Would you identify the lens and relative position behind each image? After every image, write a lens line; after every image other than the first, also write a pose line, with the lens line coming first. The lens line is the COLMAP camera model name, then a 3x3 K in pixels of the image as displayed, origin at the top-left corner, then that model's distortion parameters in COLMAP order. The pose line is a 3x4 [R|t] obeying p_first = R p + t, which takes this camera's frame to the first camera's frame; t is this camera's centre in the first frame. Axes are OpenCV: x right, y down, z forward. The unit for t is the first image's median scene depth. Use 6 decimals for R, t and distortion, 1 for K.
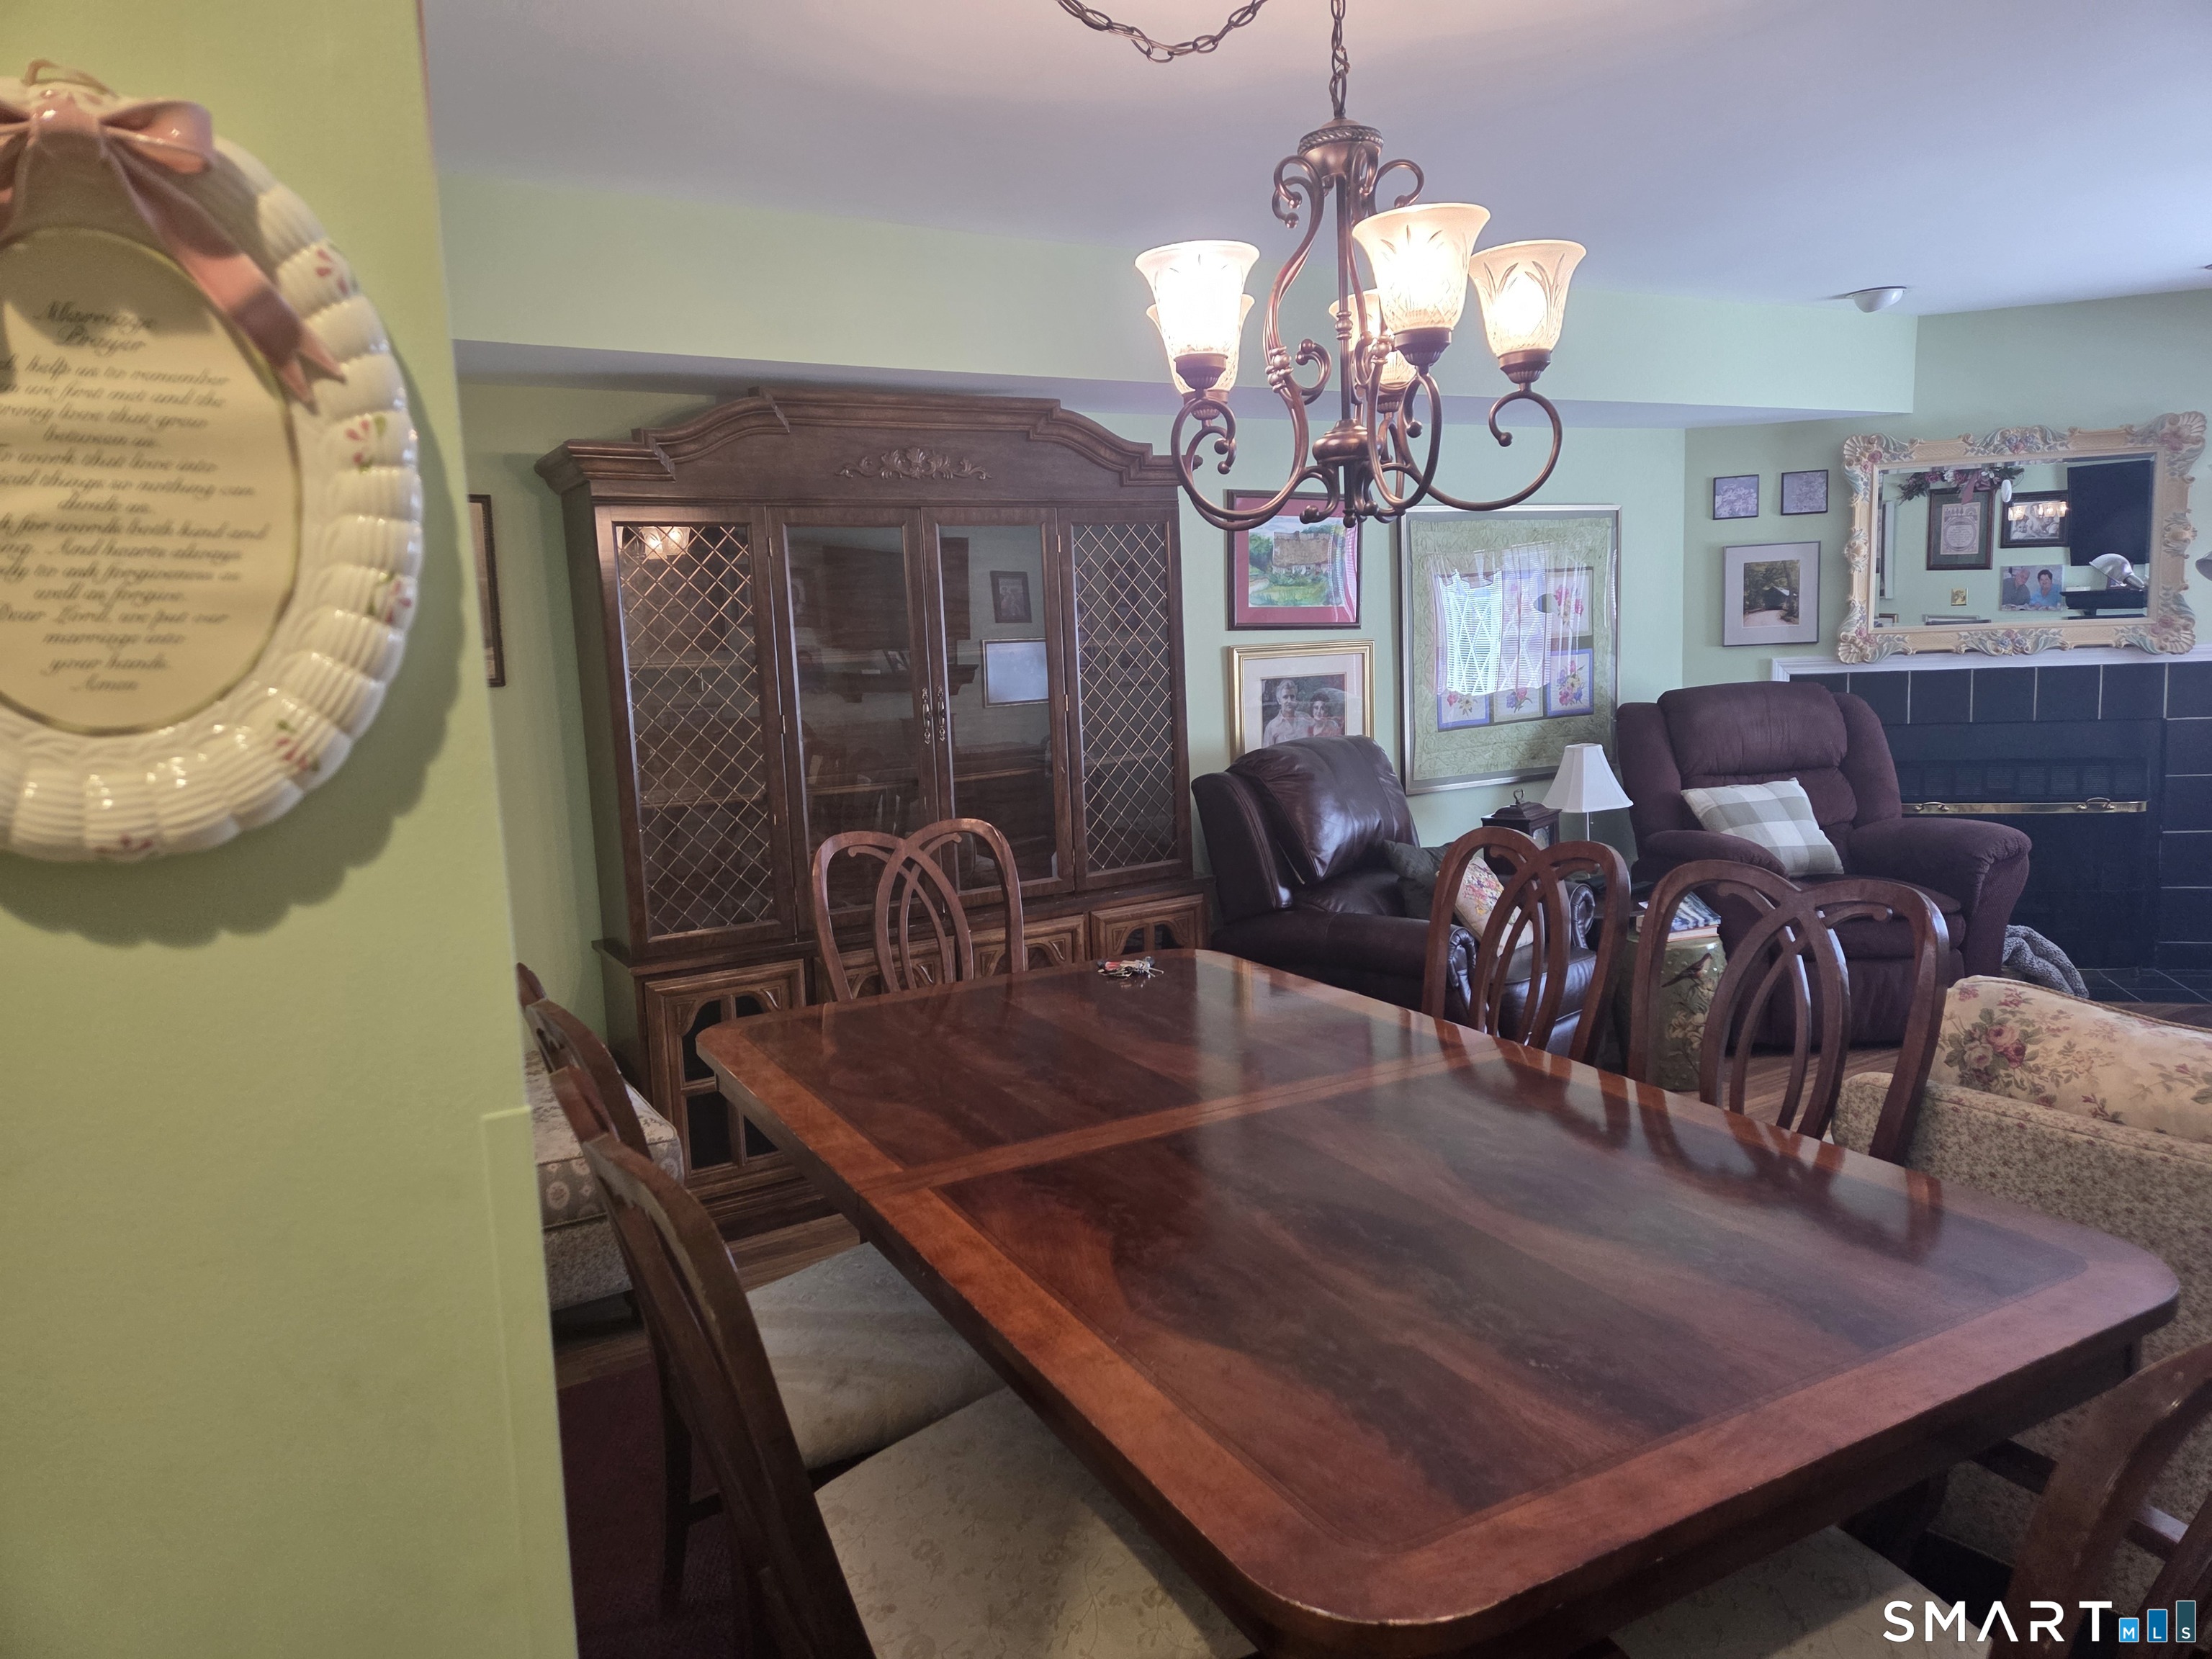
lens RADIAL K [[1482.1, 0, 1099.3], [0, 1482.1, 807.7], [0, 0, 1]] dist [0.076037, -0.060164]
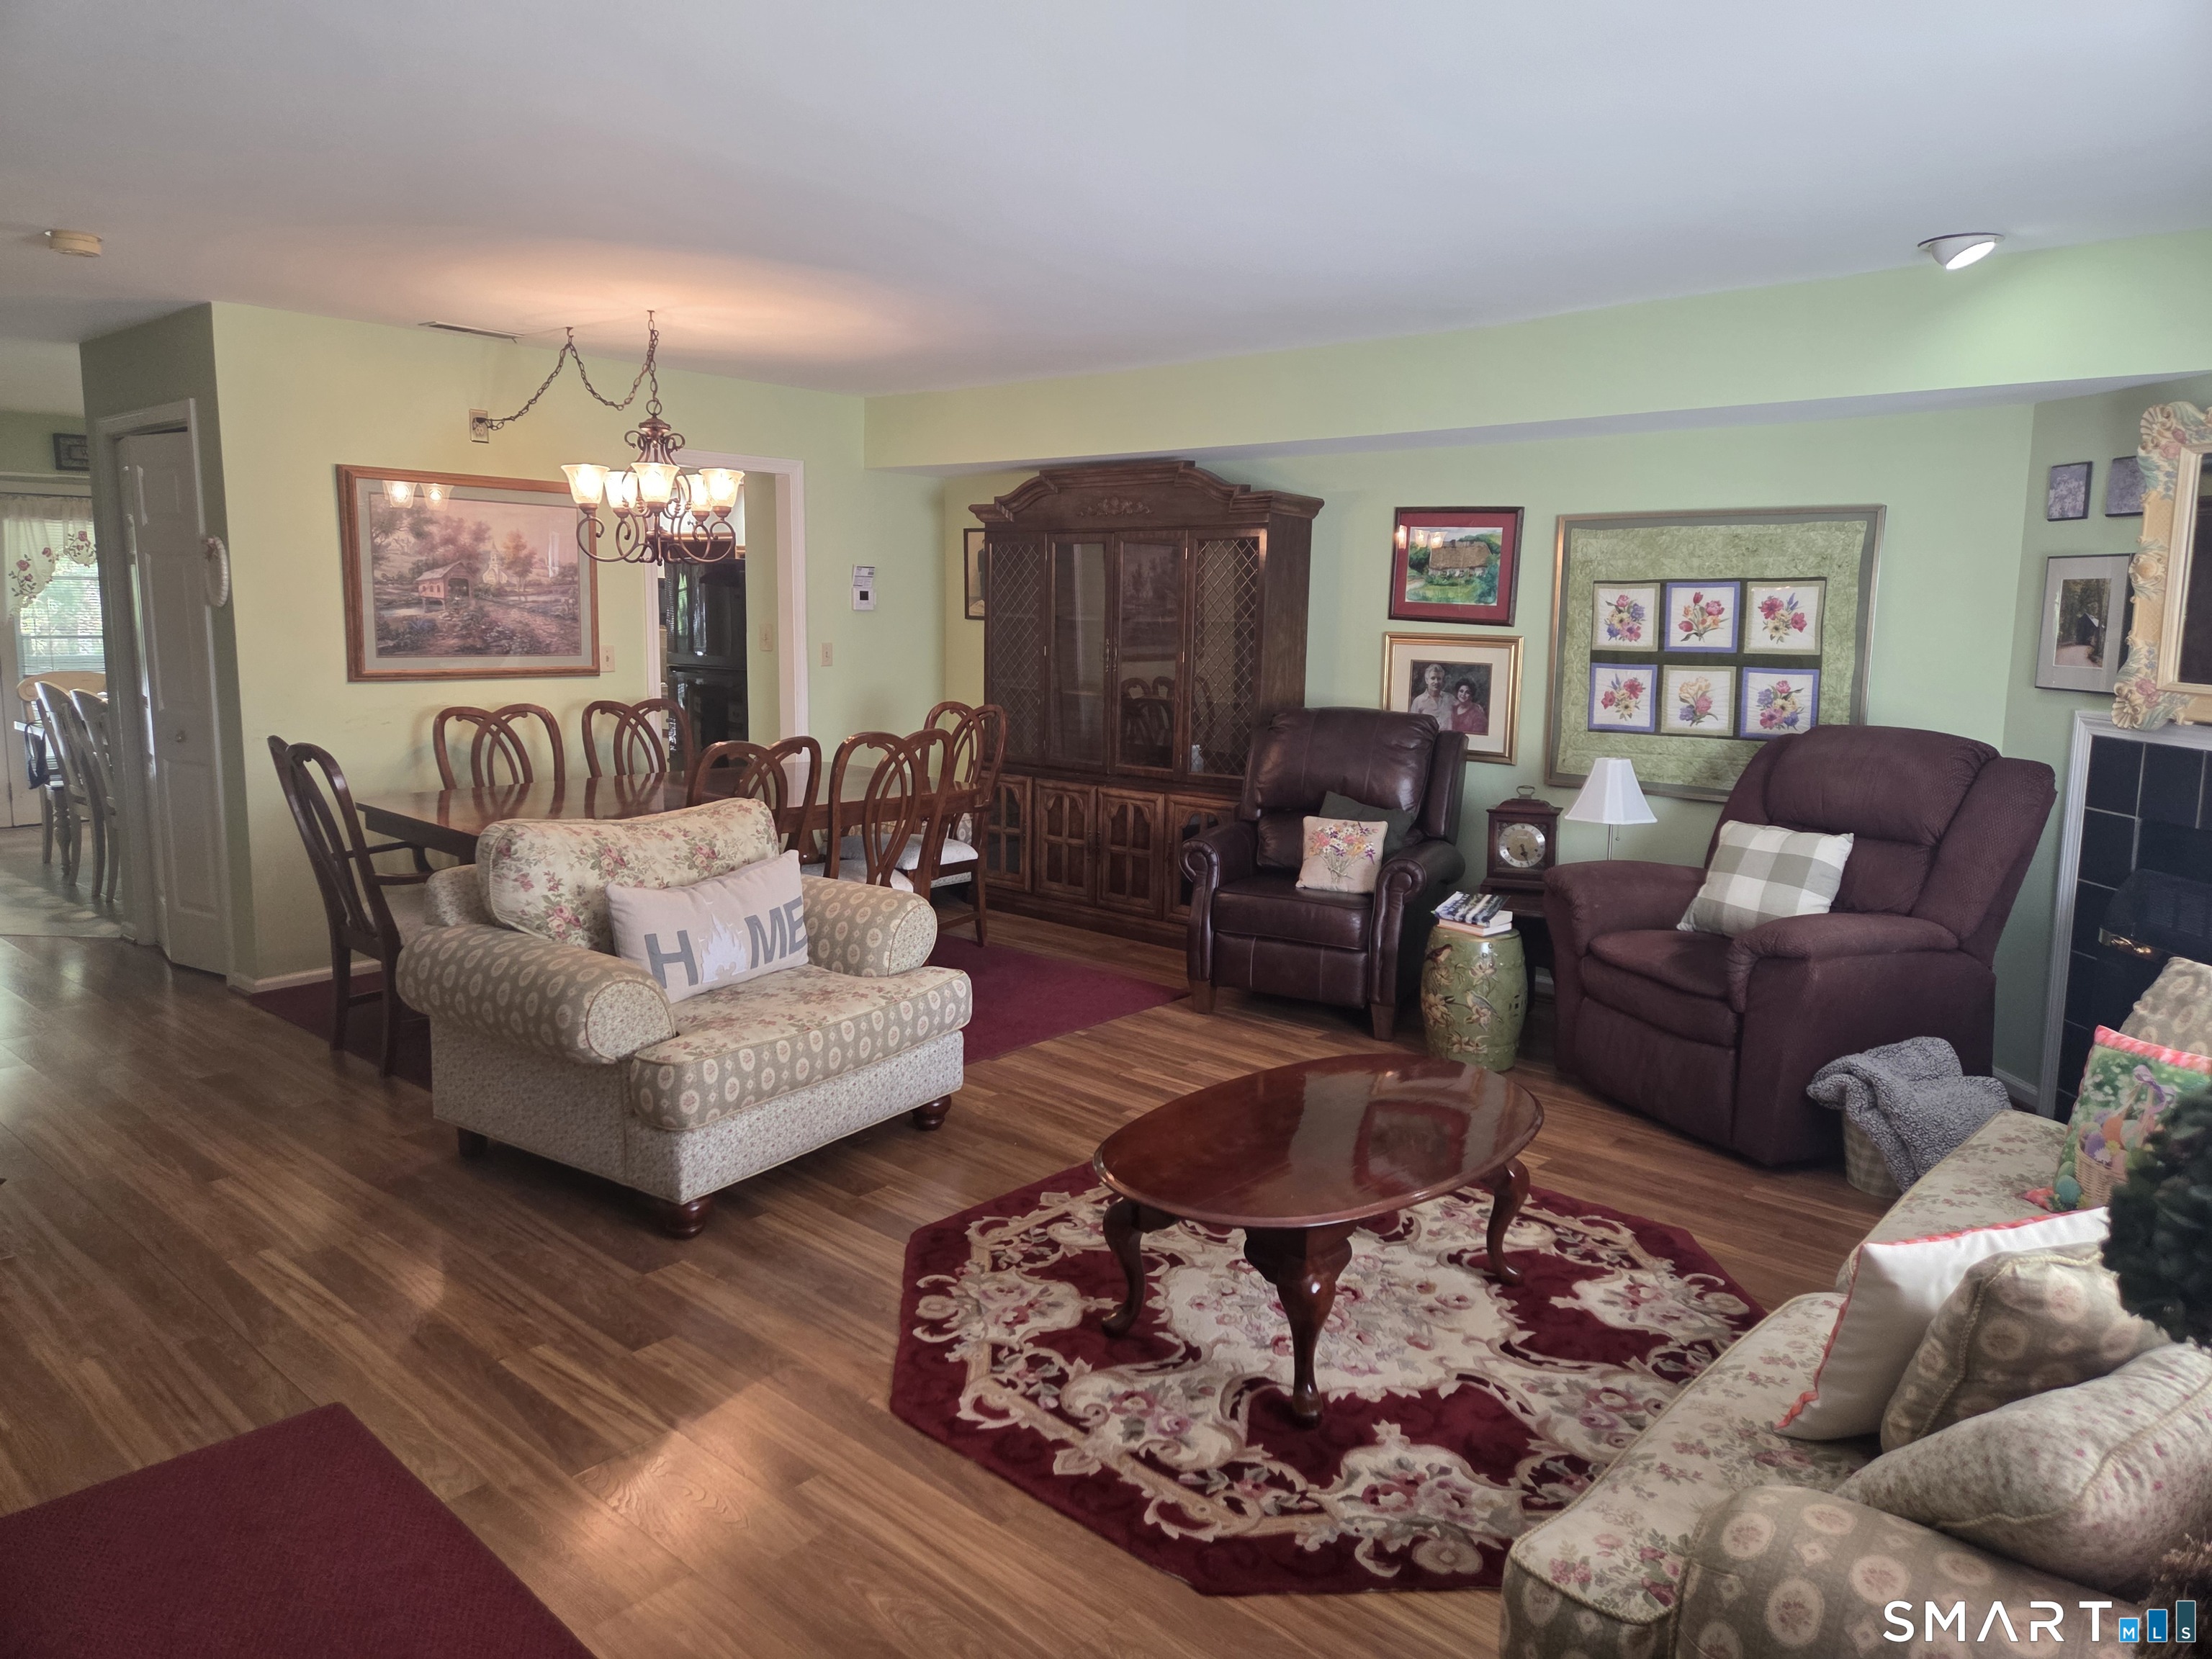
lens RADIAL K [[1482.1, 0, 1096.6], [0, 1482.1, 809.8], [0, 0, 1]] dist [0.076037, -0.060164]
pose [[0.302470, 0.183274, -0.935373, 1.473554], [-0.145858, 0.978682, 0.144594, -0.129718], [0.941933, 0.092696, 0.322754, 0.450792]]
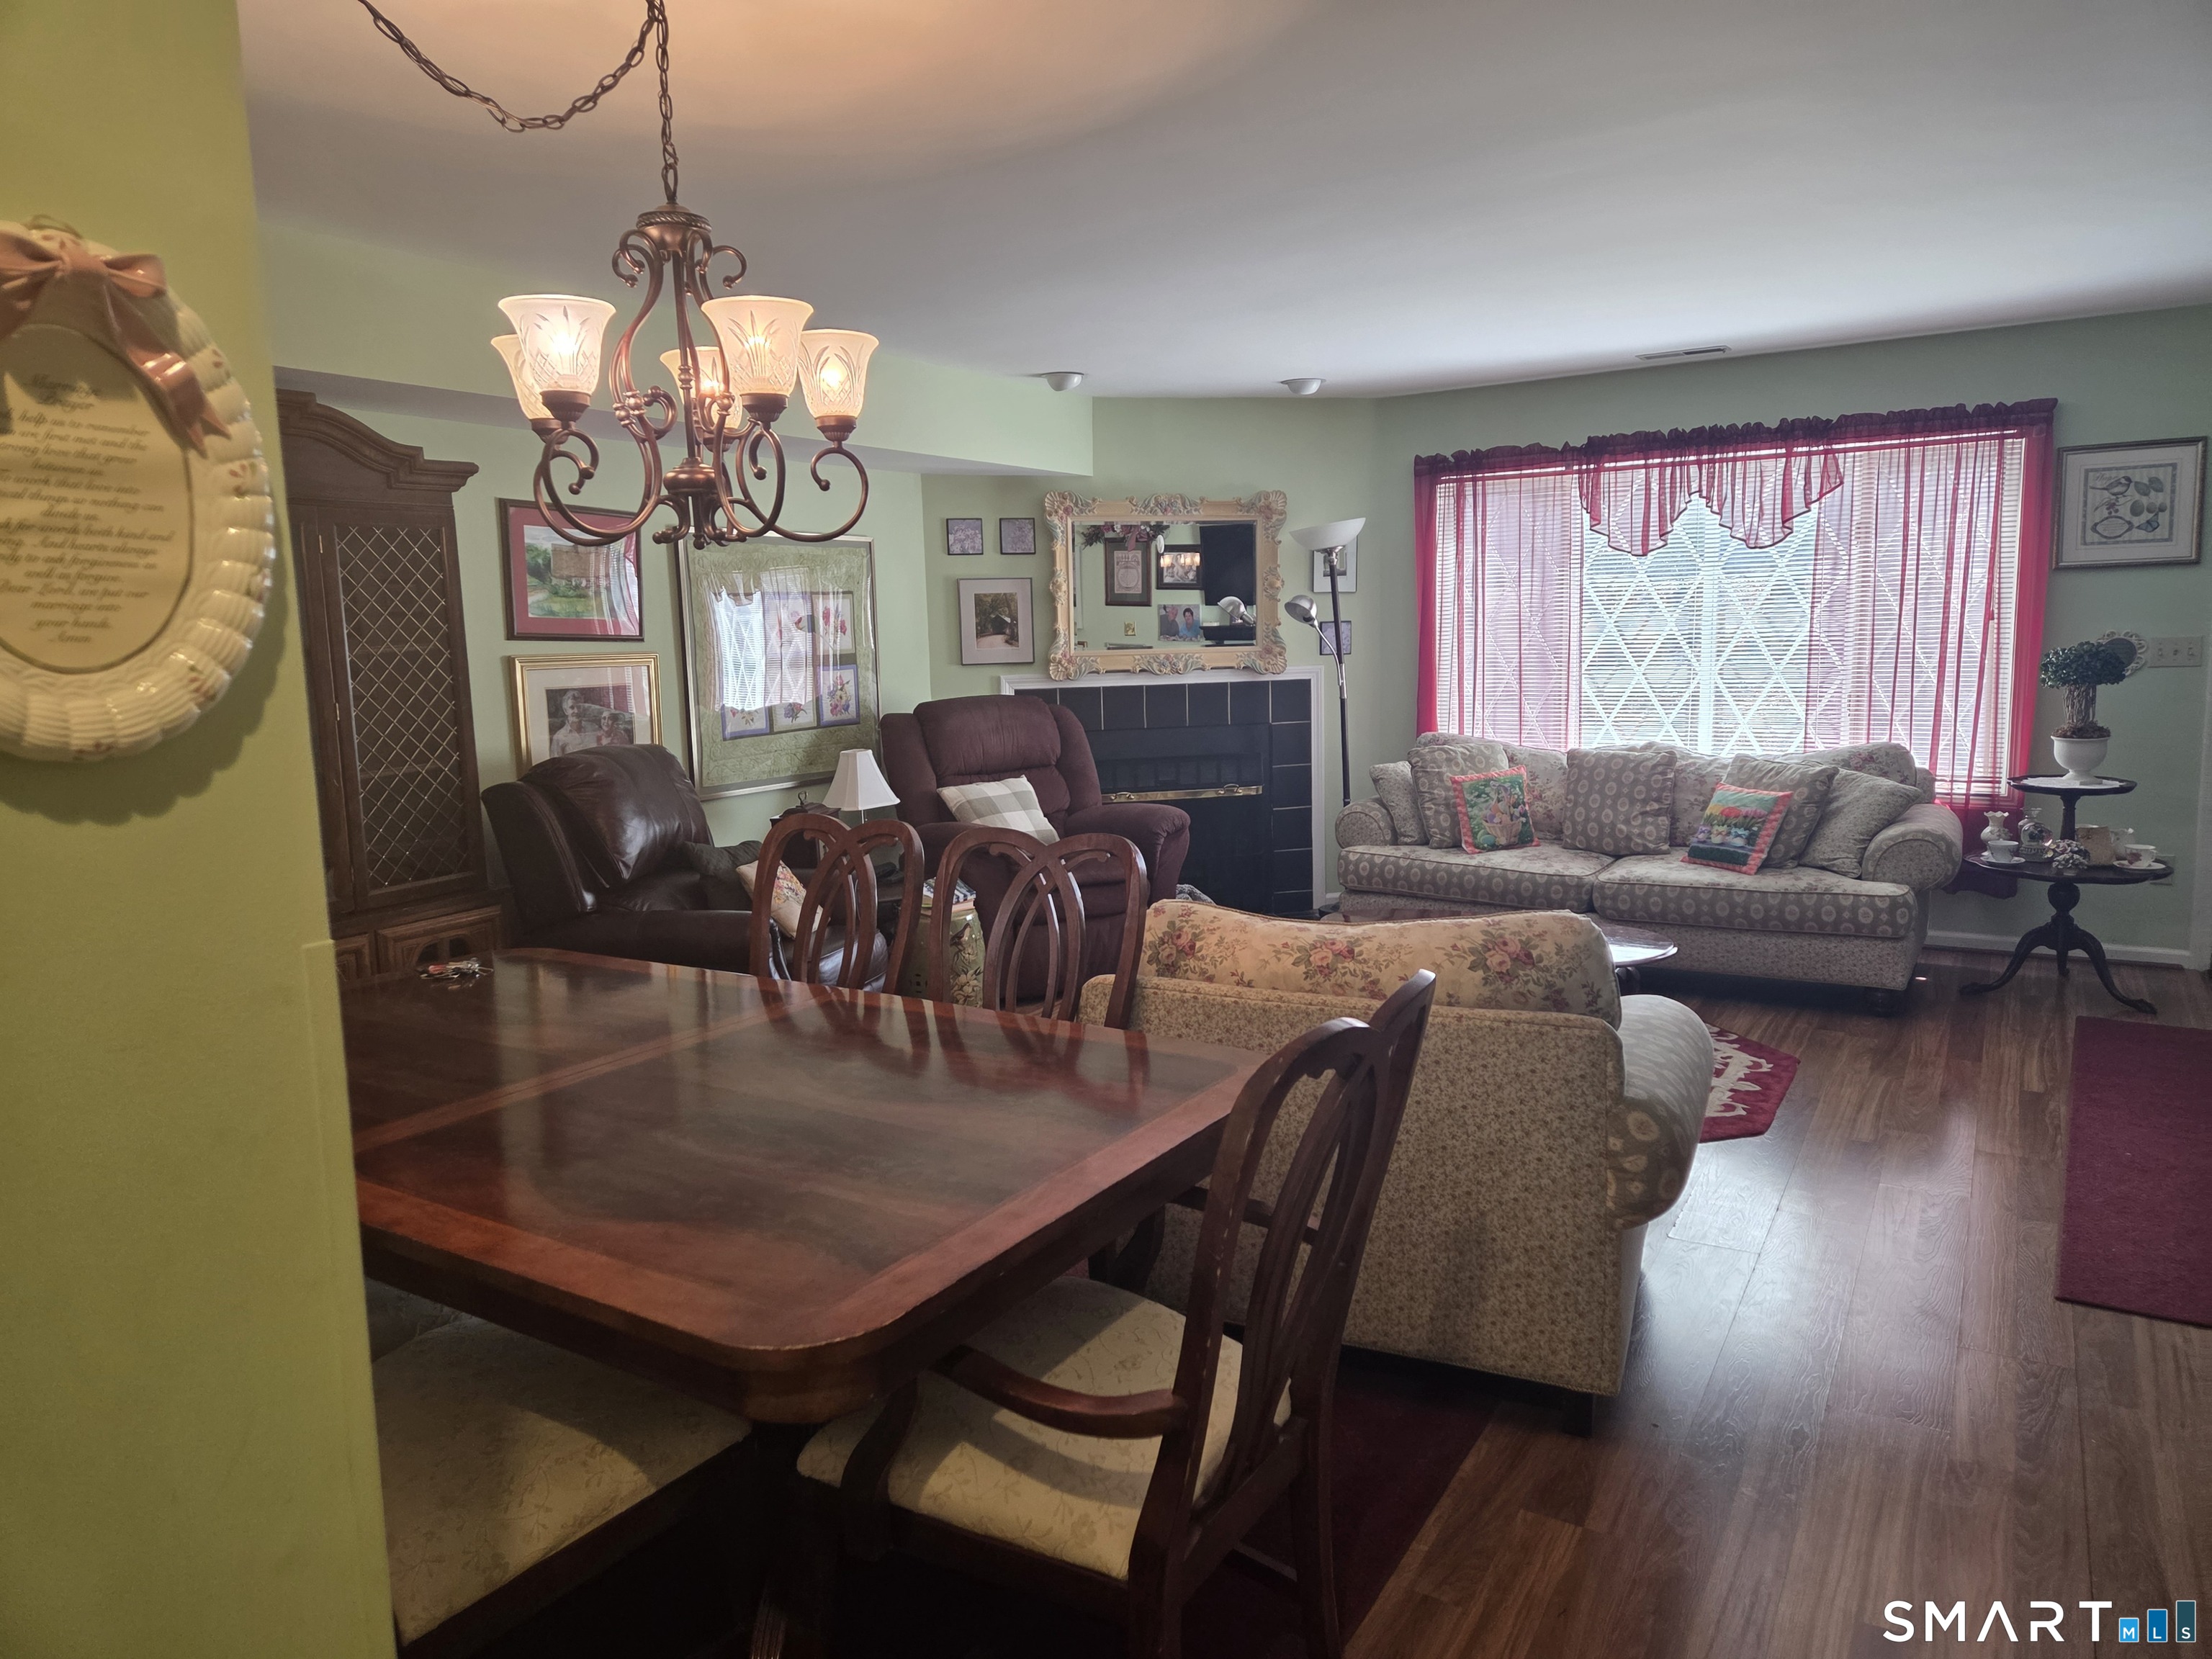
lens RADIAL K [[1482.1, 0, 1128.3], [0, 1482.1, 824.2], [0, 0, 1]] dist [0.076037, -0.060164]
pose [[0.870450, -0.044482, 0.490243, -0.059561], [0.045720, 0.998910, 0.009457, 0.015537], [-0.490129, 0.014182, 0.871534, -0.091057]]
